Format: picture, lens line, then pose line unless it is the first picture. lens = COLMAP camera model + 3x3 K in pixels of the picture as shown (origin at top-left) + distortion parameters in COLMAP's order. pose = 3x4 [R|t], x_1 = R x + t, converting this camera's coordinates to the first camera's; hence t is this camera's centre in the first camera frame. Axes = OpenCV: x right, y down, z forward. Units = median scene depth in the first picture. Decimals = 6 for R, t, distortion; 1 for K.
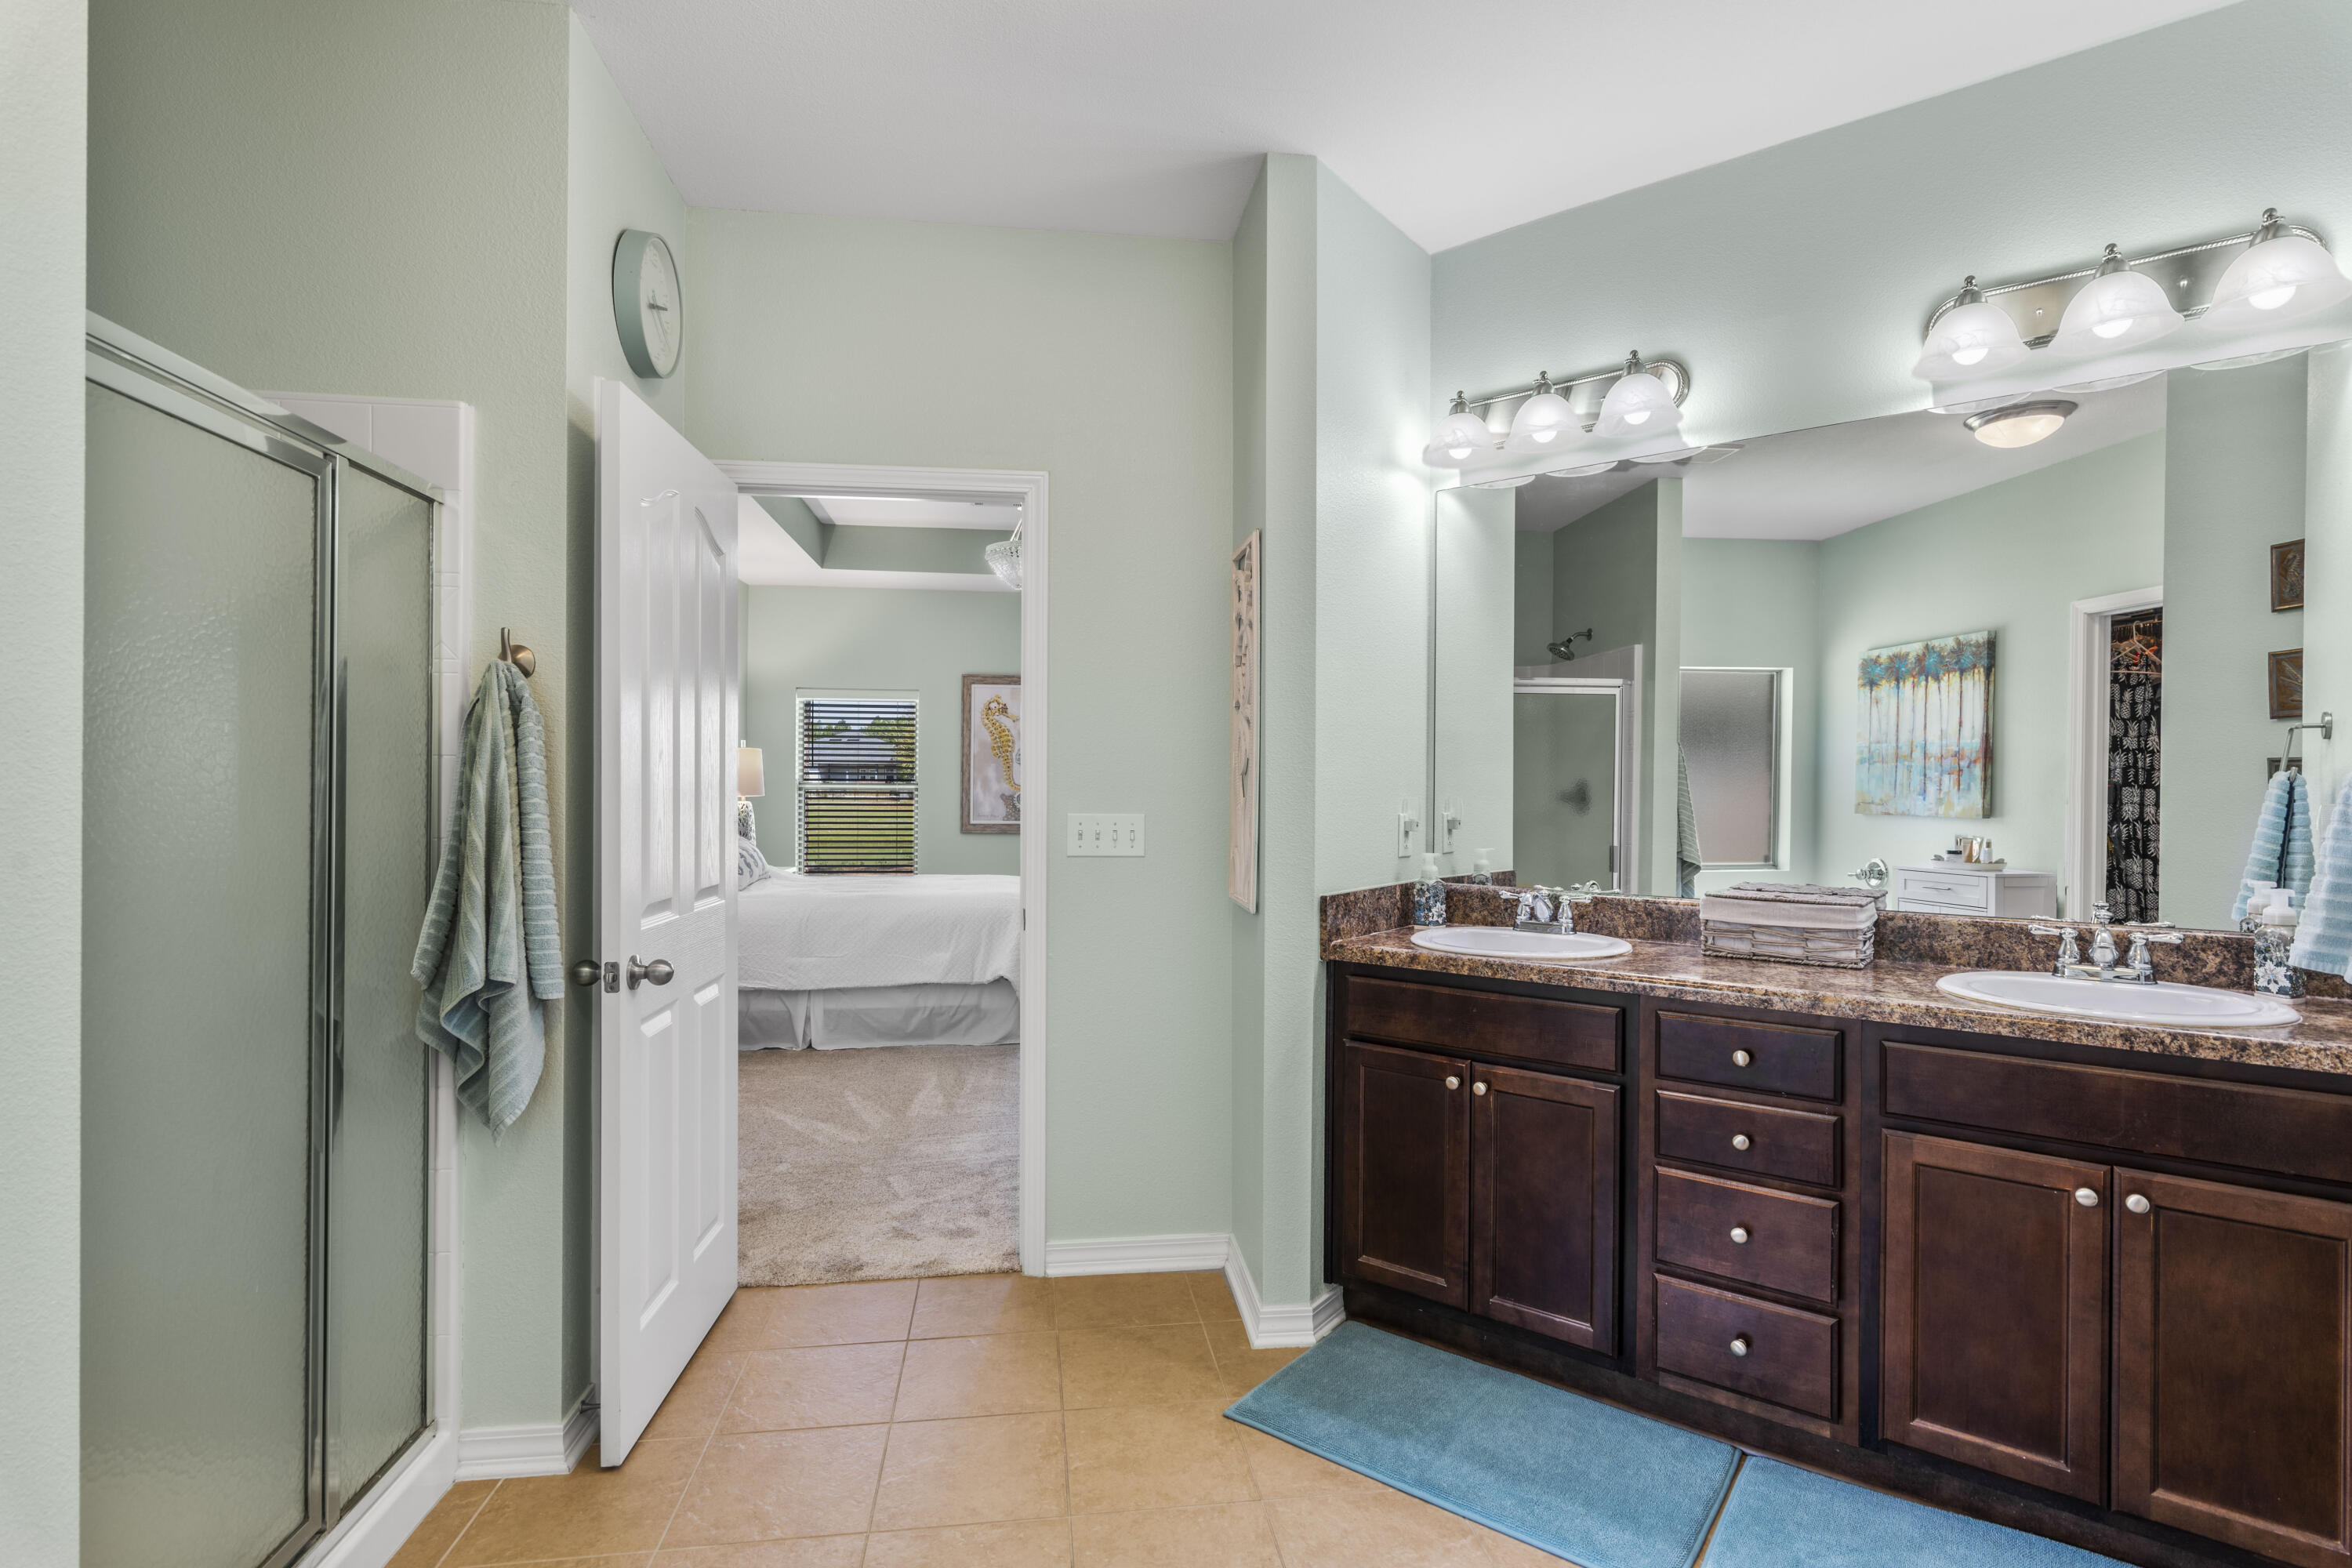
lens RADIAL K [[1157.1, 0, 1178.2], [0, 1157.1, 760.6], [0, 0, 1]] dist [0.004641, 0.000059]
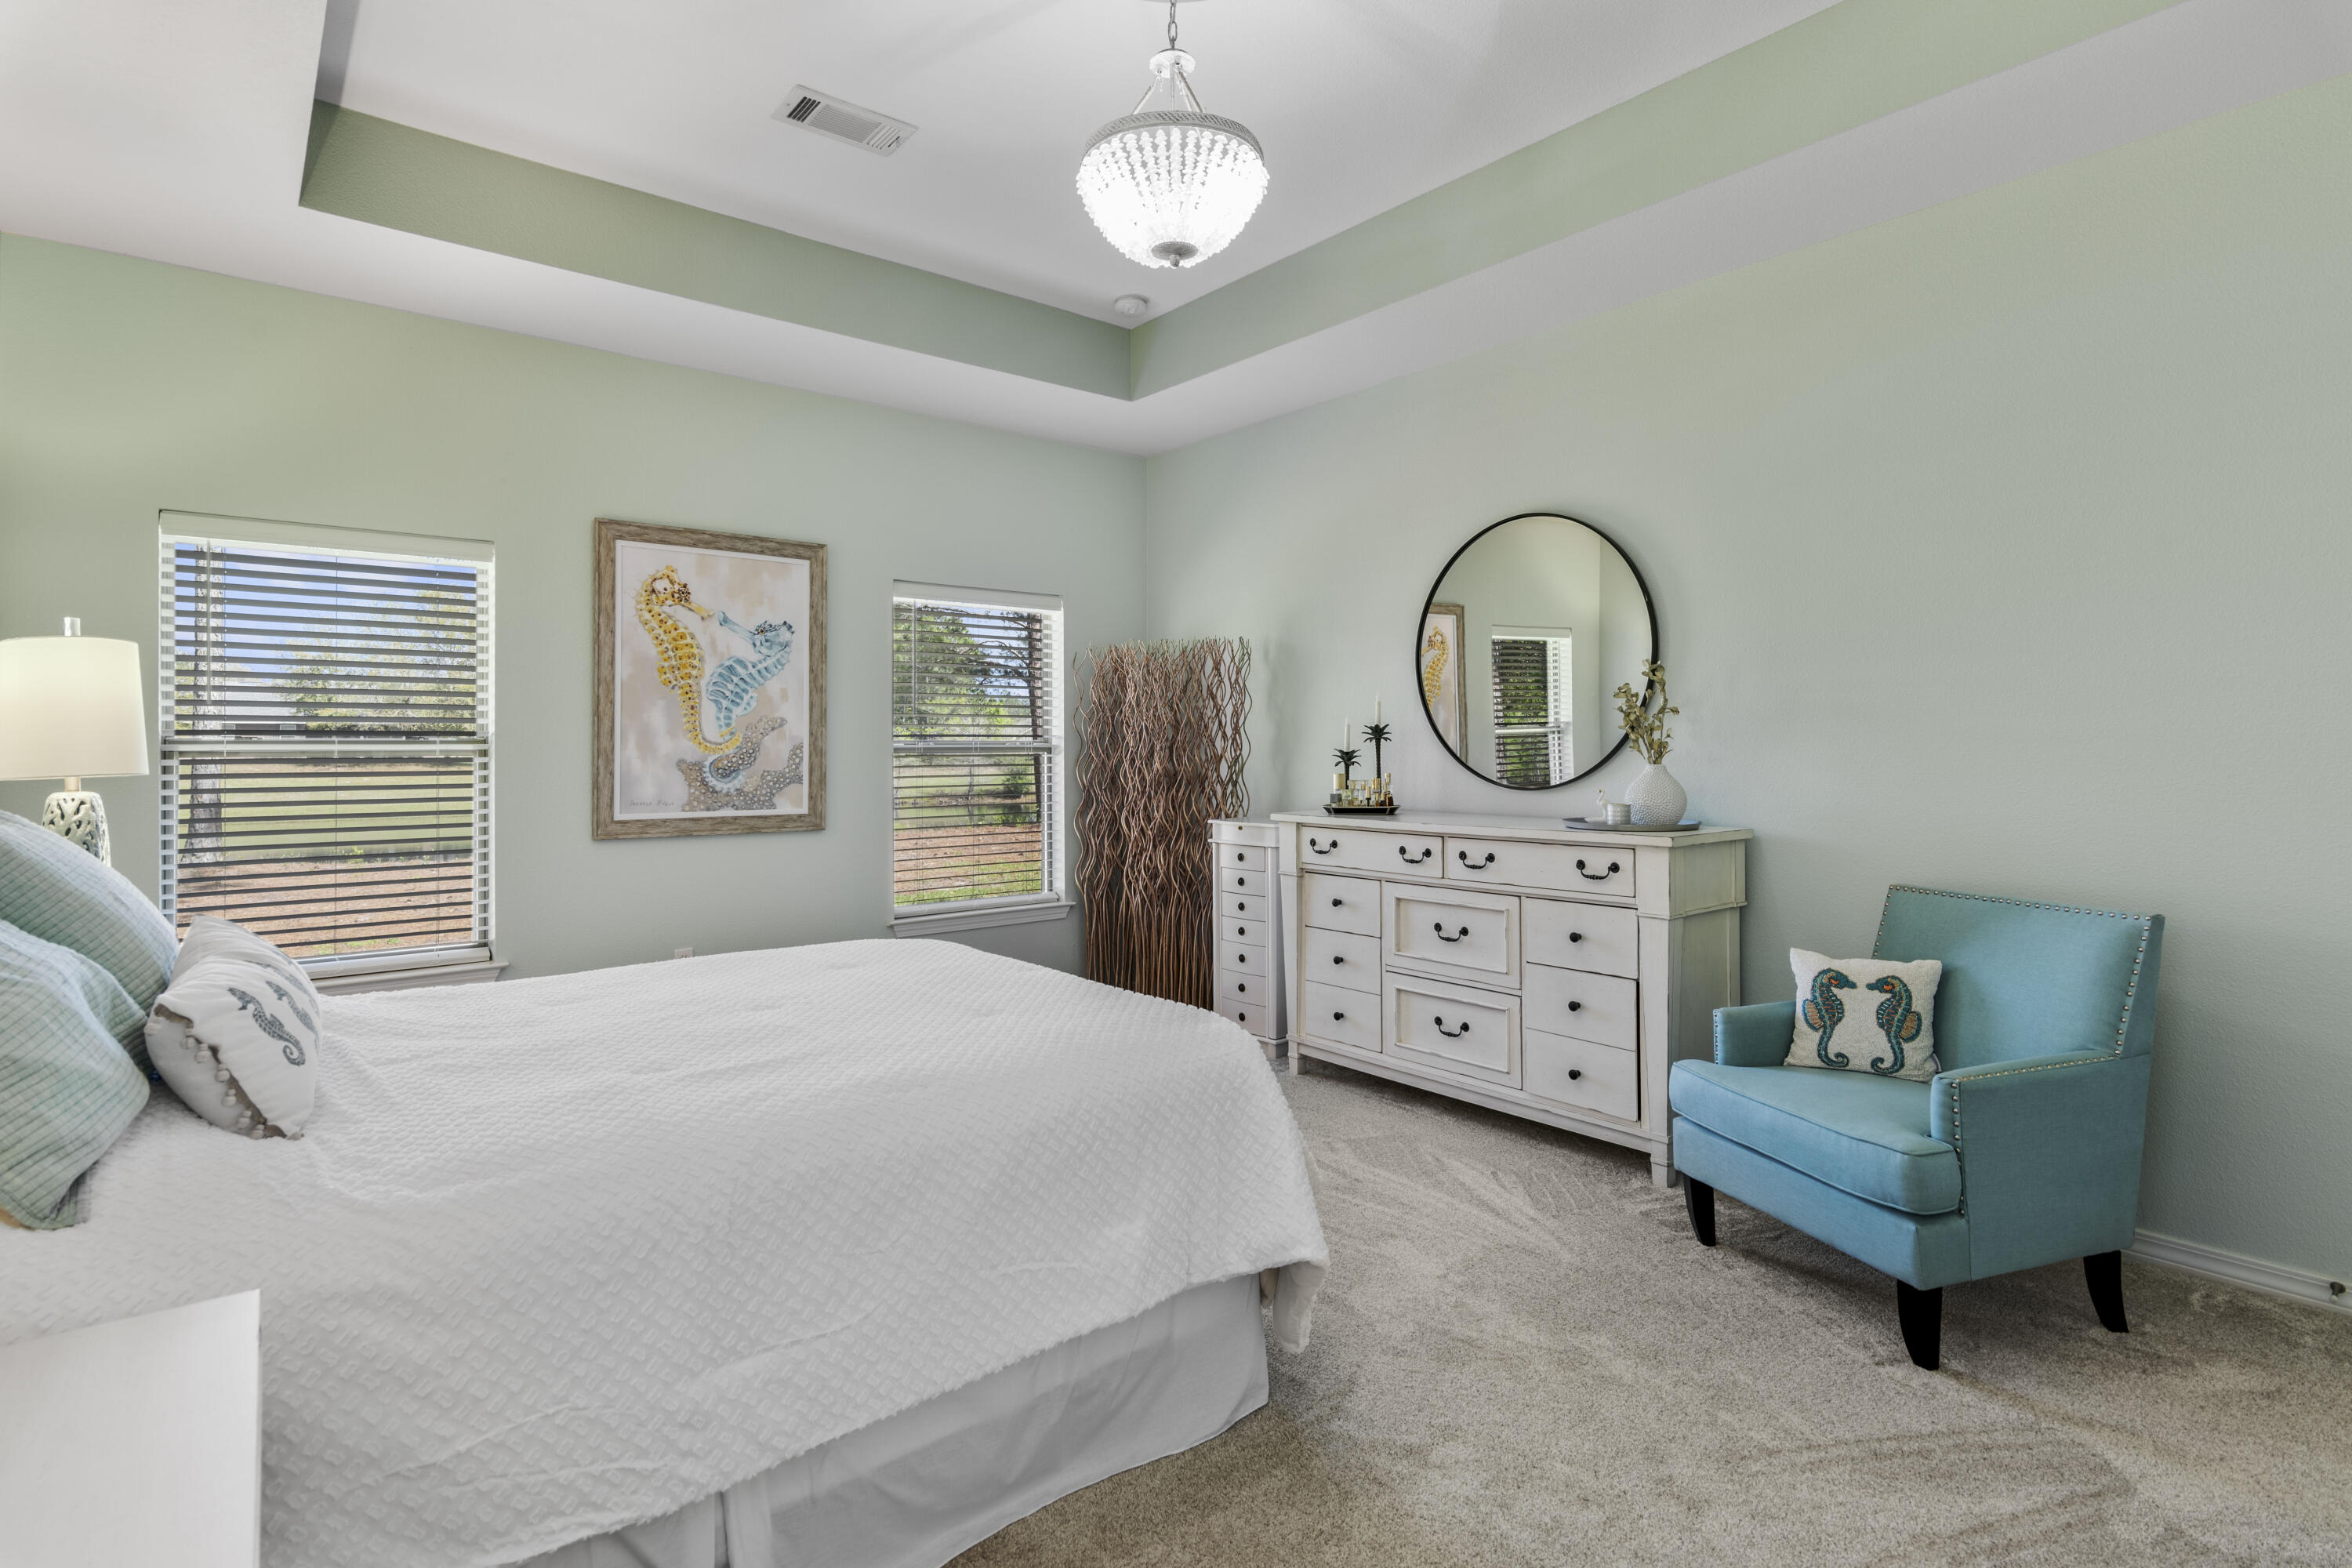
lens RADIAL K [[1159.3, 0, 1186.5], [0, 1159.3, 735.5], [0, 0, 1]] dist [0.000109, -0.000007]
pose [[0.841465, 0.002672, 0.540305, -0.241895], [-0.010649, 0.999876, 0.011640, 0.009818], [-0.540207, -0.015549, 0.841389, 0.449498]]
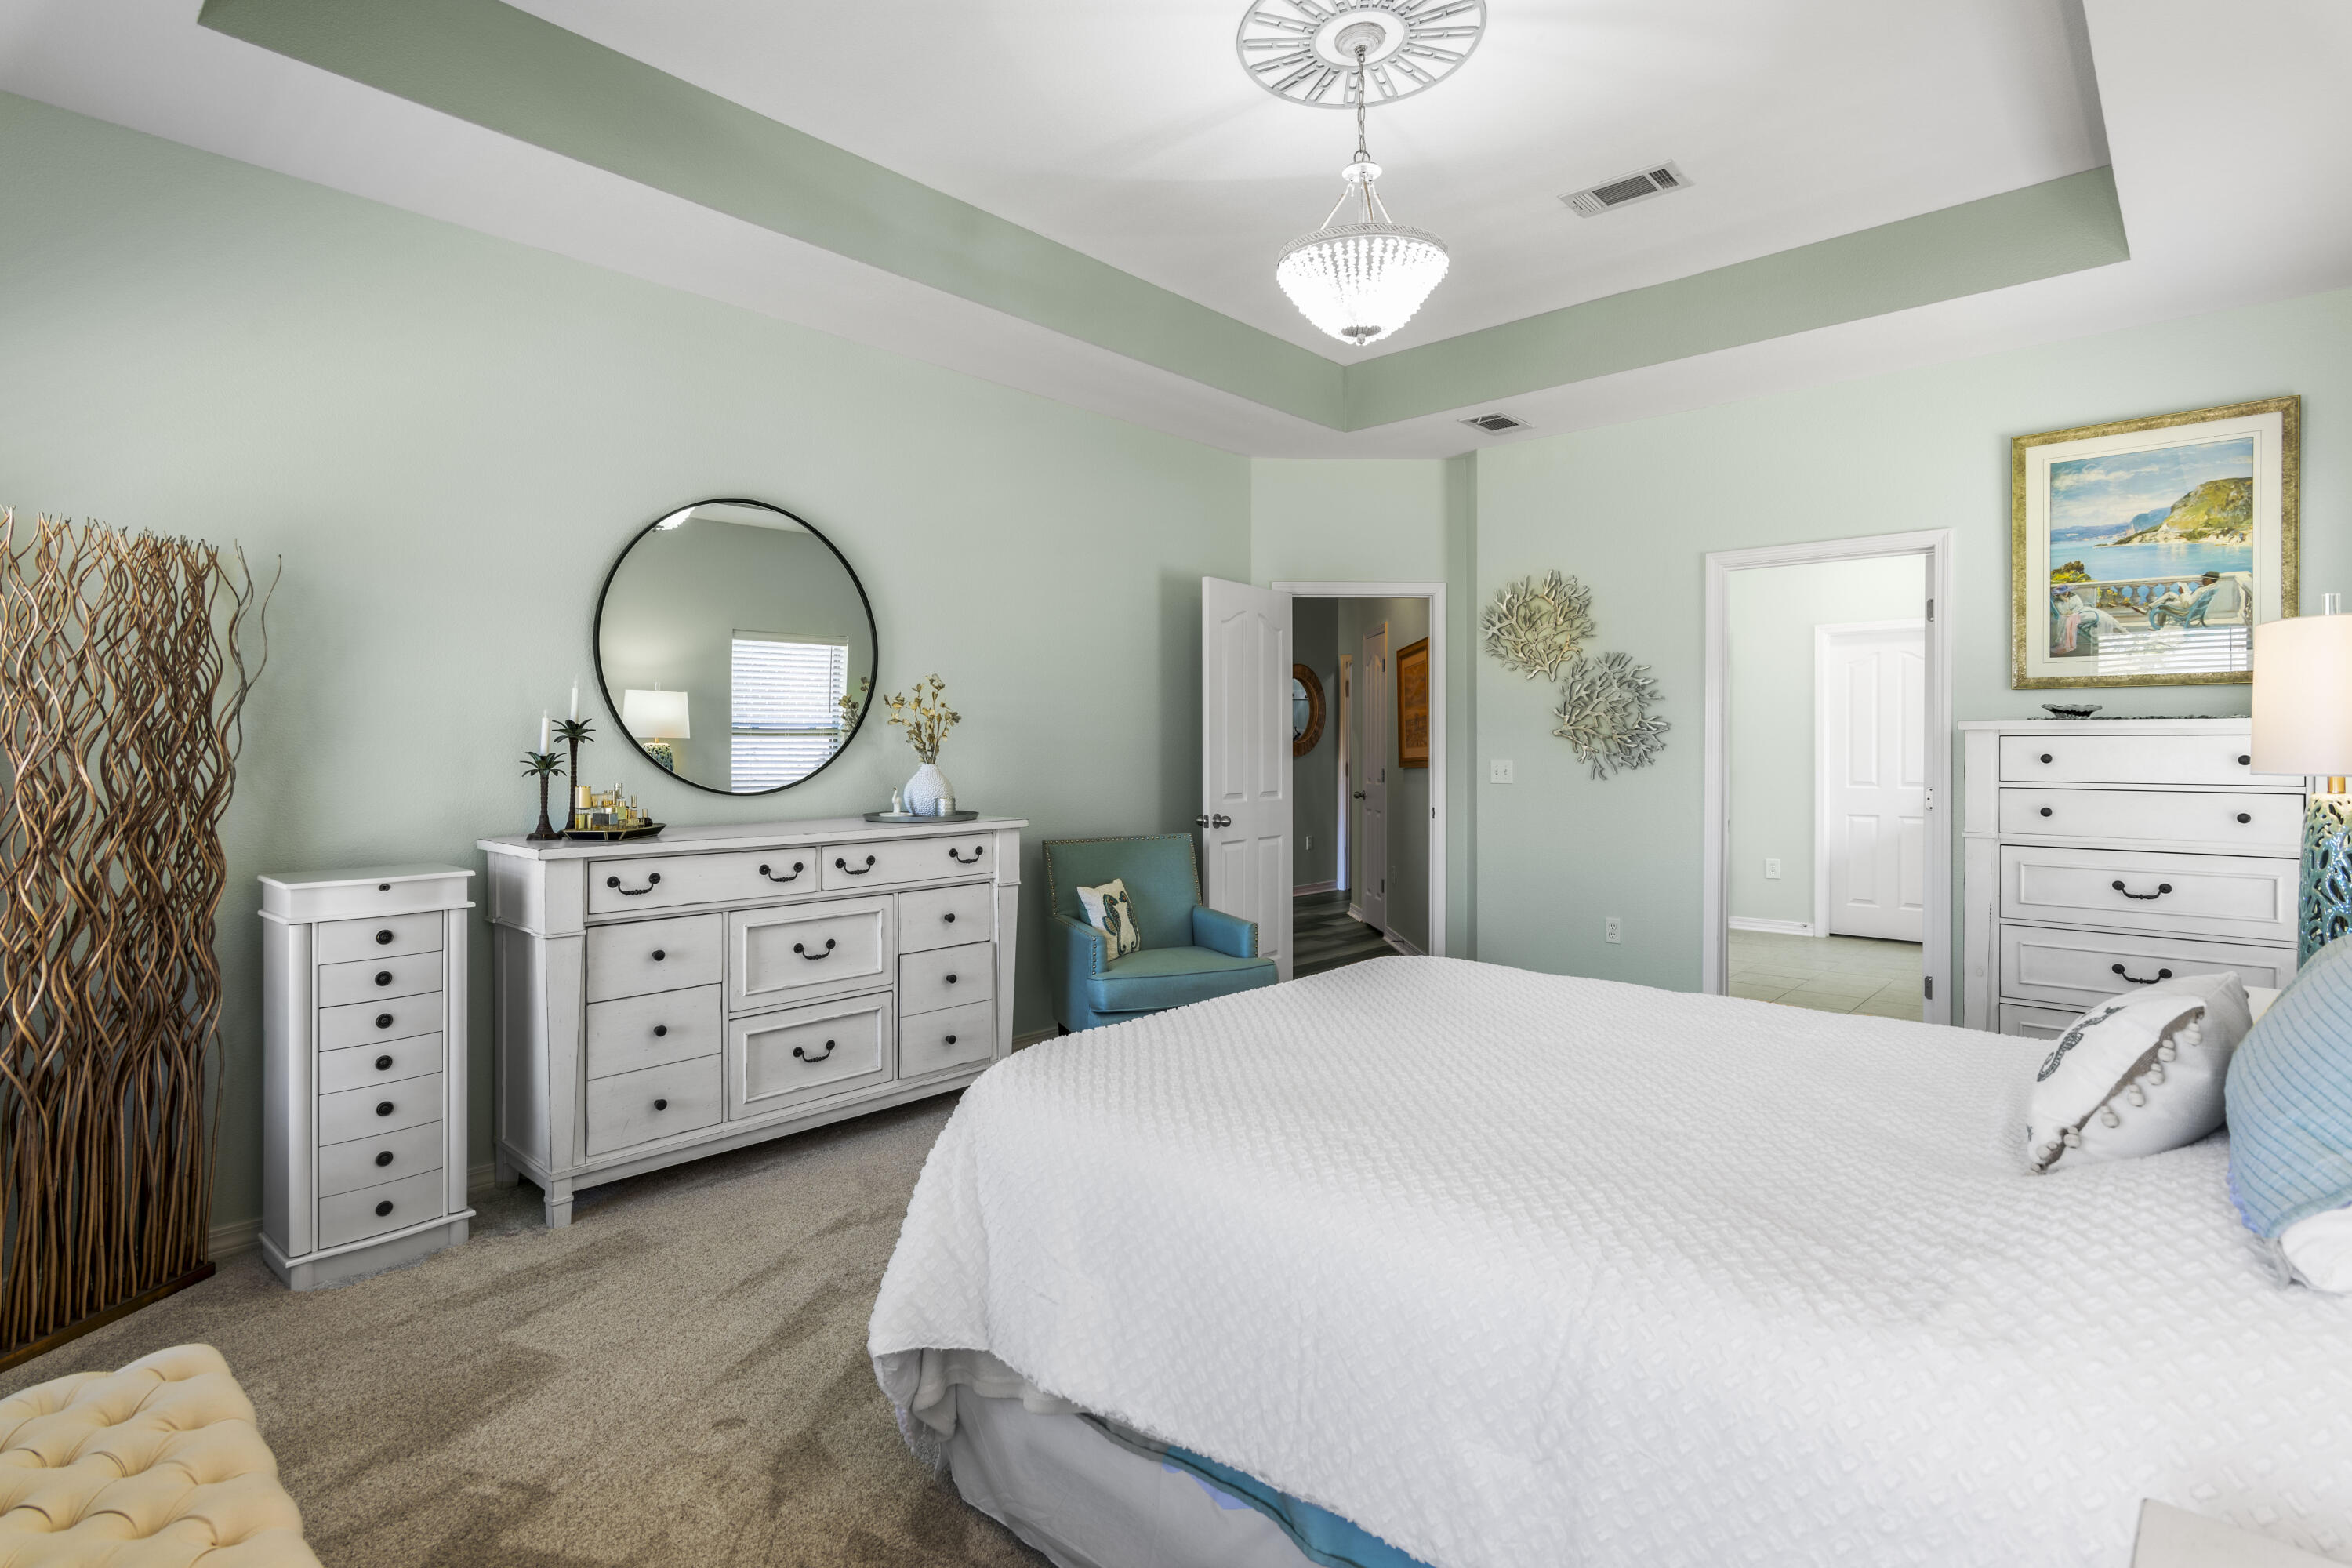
lens RADIAL K [[1157.1, 0, 1178.2], [0, 1157.1, 760.6], [0, 0, 1]] dist [0.004641, 0.000059]
pose [[-0.652499, -0.003791, 0.757780, -0.313235], [-0.014706, 0.999863, -0.007661, 0.024062], [-0.757647, -0.016143, -0.652465, 0.952033]]
